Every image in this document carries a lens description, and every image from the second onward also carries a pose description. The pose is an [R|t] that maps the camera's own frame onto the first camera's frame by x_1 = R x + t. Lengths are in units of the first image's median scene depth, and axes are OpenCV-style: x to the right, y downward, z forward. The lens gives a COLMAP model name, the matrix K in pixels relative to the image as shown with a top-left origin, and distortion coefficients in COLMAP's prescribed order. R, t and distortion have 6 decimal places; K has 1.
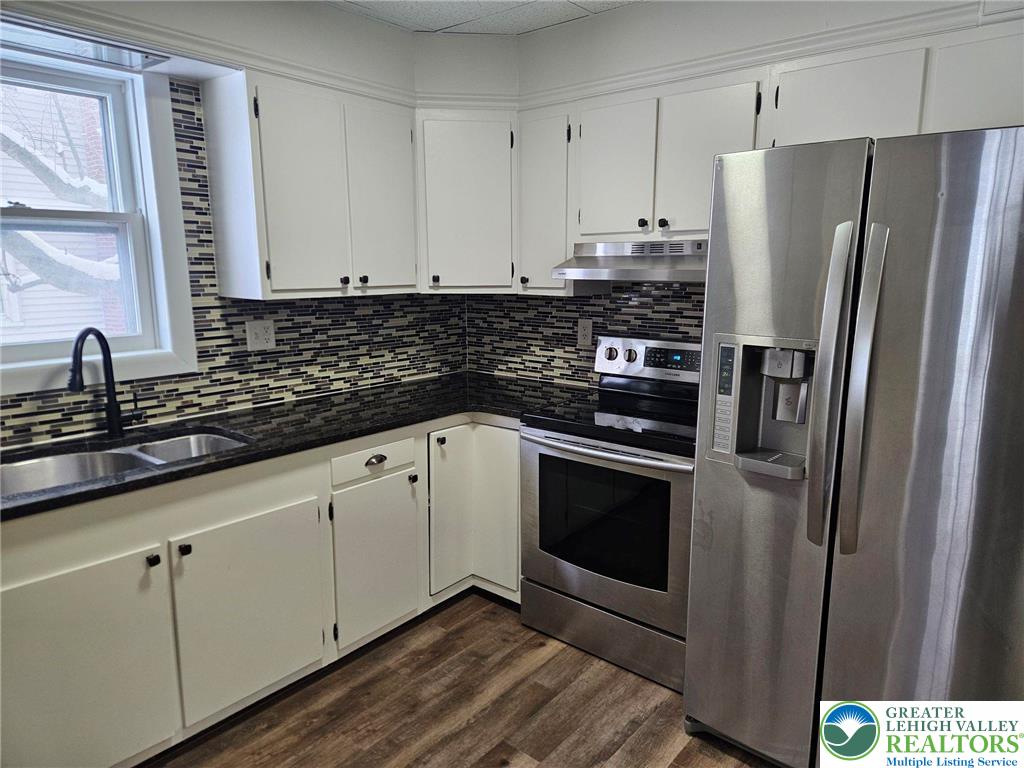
lens RADIAL K [[679.9, 0, 510.3], [0, 679.9, 392.4], [0, 0, 1]] dist [0.089019, -0.088927]
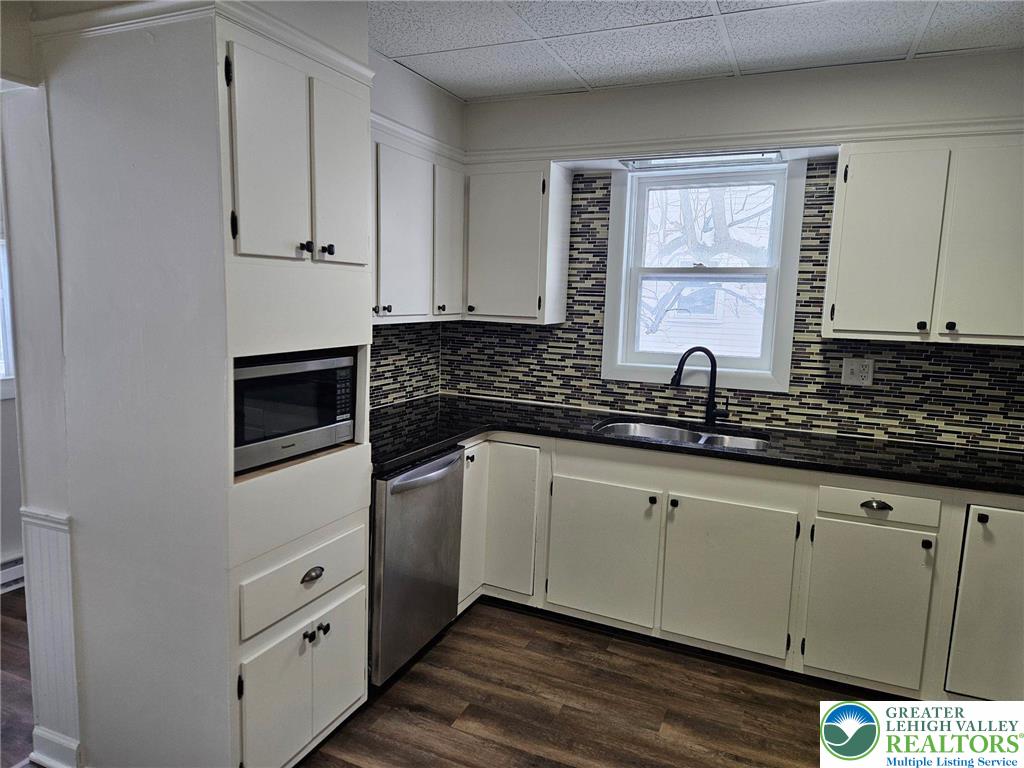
lens RADIAL K [[679.9, 0, 510.3], [0, 679.9, 392.4], [0, 0, 1]] dist [0.089019, -0.088927]
pose [[0.265590, 0.145208, -0.953088, 0.537993], [-0.207705, 0.973995, 0.090513, -0.036556], [0.941446, 0.173921, 0.288844, 0.171008]]
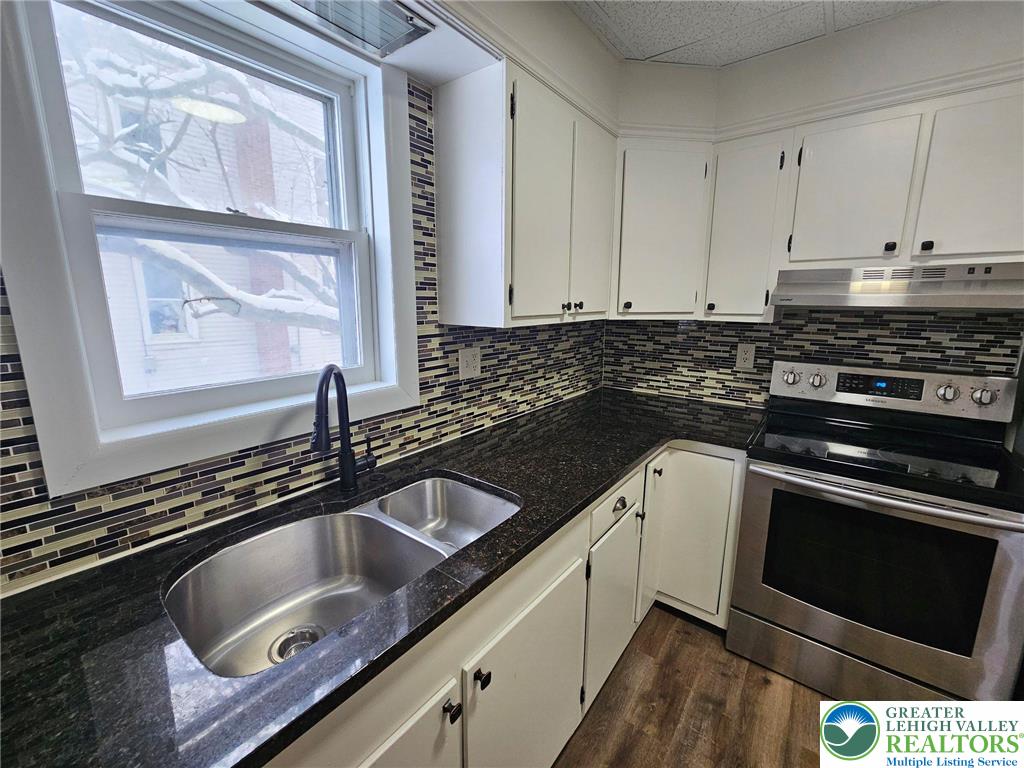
lens RADIAL K [[423.0, 0, 508.9], [0, 423.0, 379.0], [0, 0, 1]] dist [0.001403, 0.000021]
pose [[0.999505, -0.002010, 0.031389, -0.325934], [0.002022, 0.999998, -0.000332, -0.060298], [-0.031389, 0.000395, 0.999507, 0.397029]]
